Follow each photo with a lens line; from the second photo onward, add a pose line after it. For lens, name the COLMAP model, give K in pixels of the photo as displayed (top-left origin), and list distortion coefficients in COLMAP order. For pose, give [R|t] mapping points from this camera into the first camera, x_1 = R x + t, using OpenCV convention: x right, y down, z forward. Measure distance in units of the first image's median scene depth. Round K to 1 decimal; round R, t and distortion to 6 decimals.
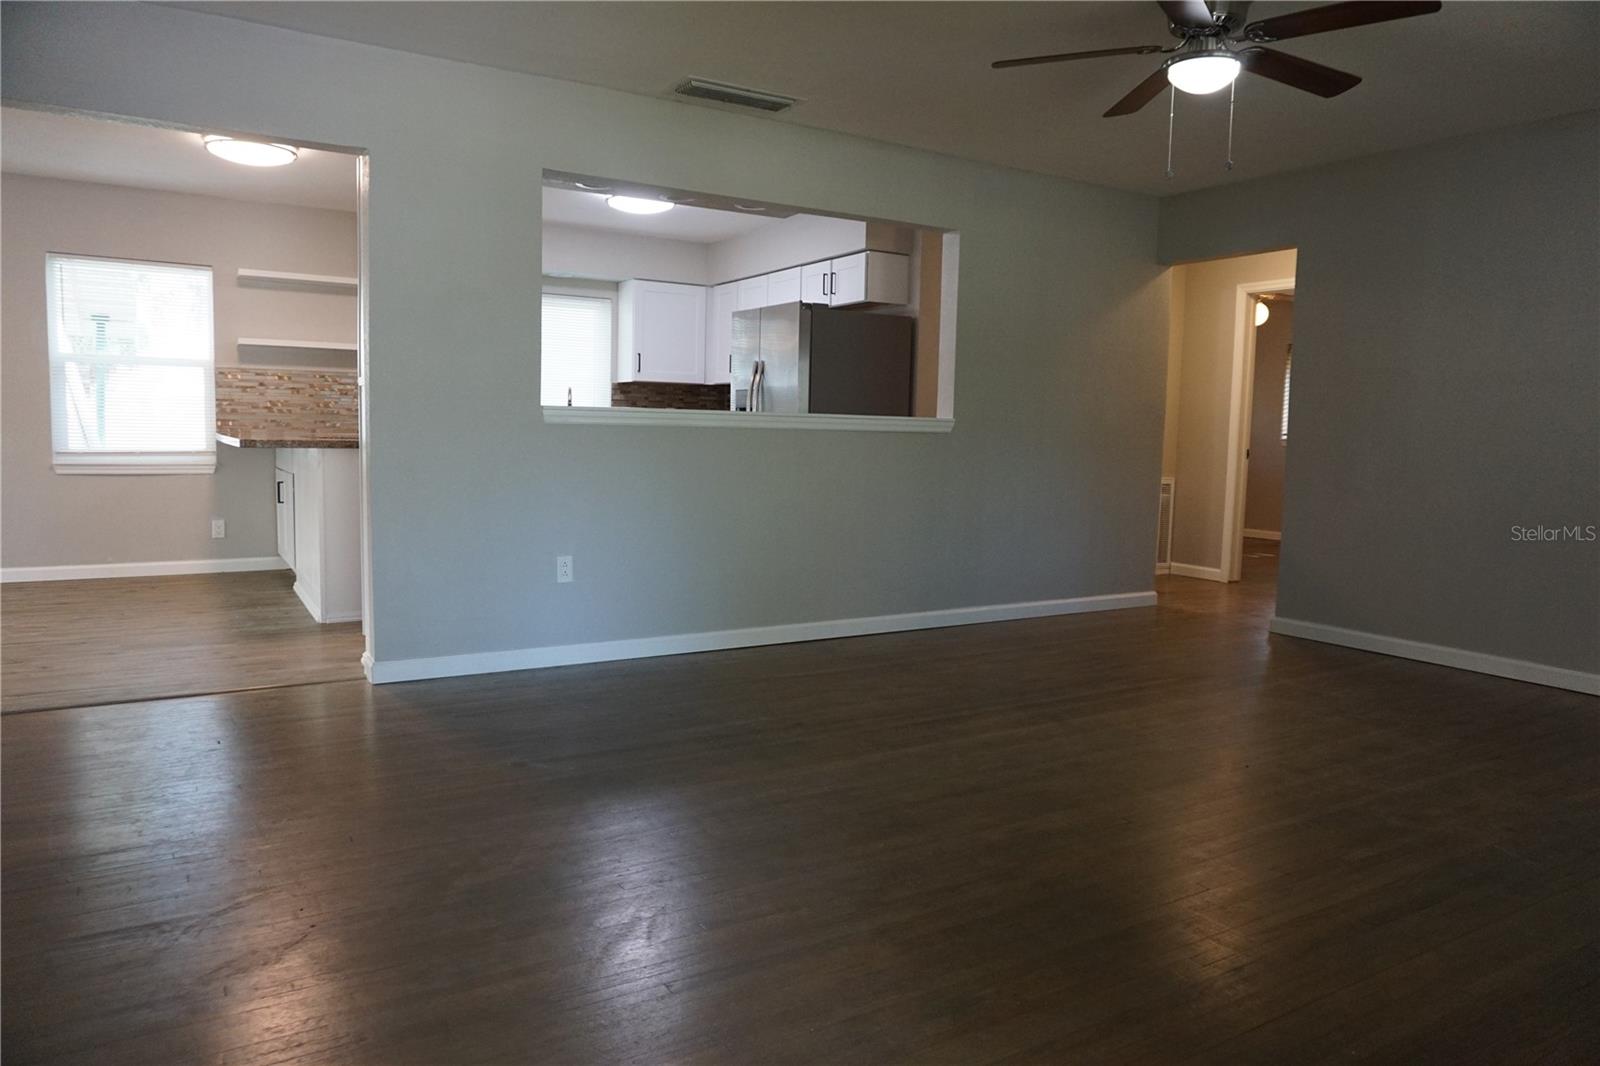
lens RADIAL K [[1064.2, 0, 801.0], [0, 1064.2, 531.2], [0, 0, 1]] dist [-0.049374, 0.033064]
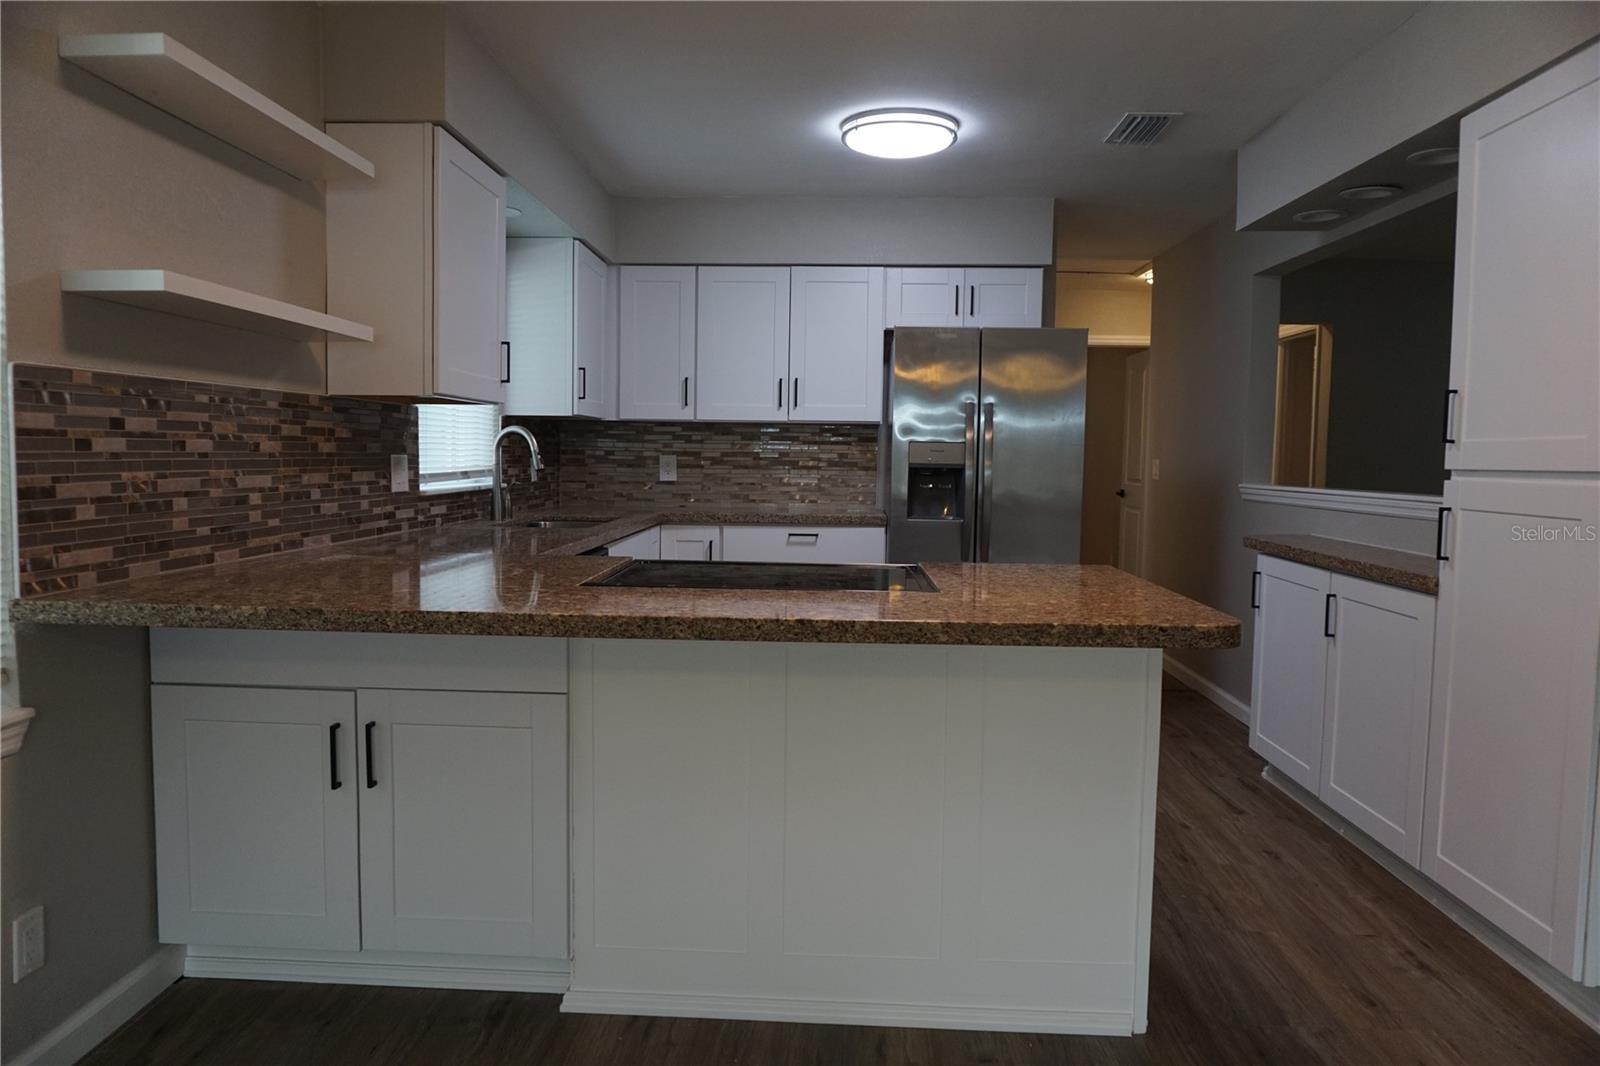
lens RADIAL K [[1065.2, 0, 793.6], [0, 1065.2, 530.7], [0, 0, 1]] dist [-0.010368, -0.004497]
pose [[0.560292, -0.075105, 0.824883, -0.668226], [0.081256, 0.996061, 0.035499, -0.105122], [-0.824300, 0.047137, 0.564188, 0.673392]]
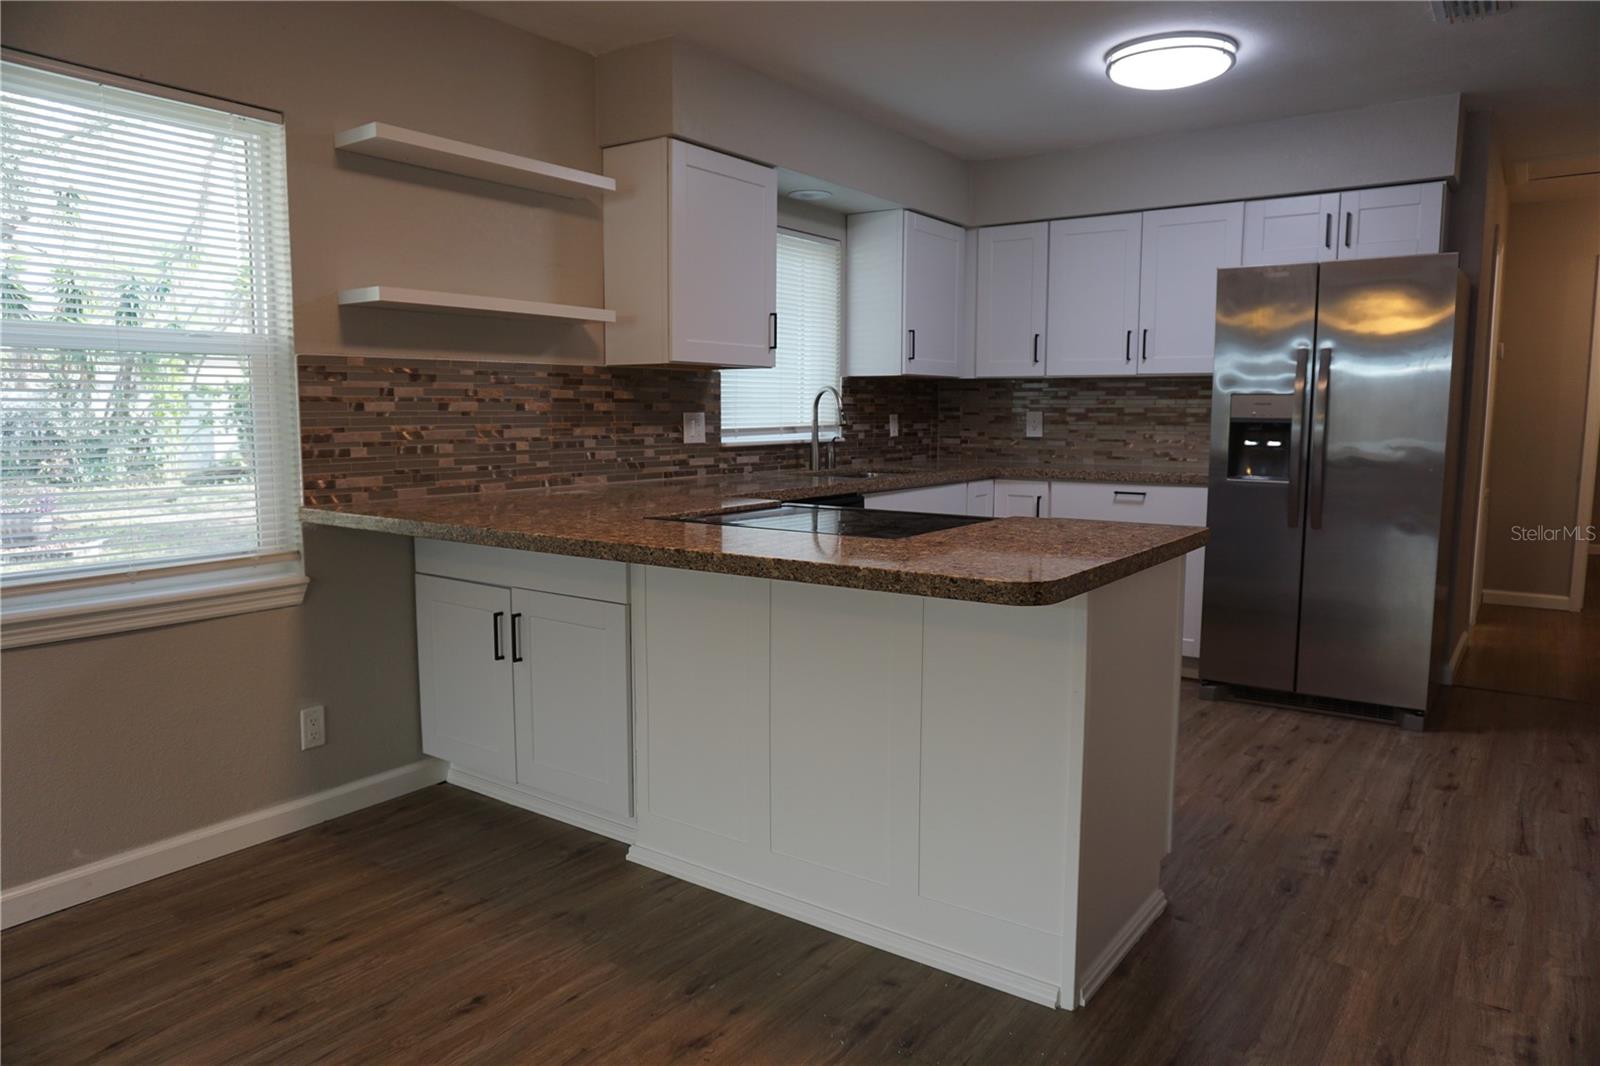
lens RADIAL K [[1064.2, 0, 801.0], [0, 1064.2, 531.2], [0, 0, 1]] dist [-0.049374, 0.033064]
pose [[0.919845, -0.065647, 0.386751, -0.535192], [0.057383, 0.997810, 0.032889, -0.086598], [-0.388063, -0.008059, 0.921598, 0.523263]]
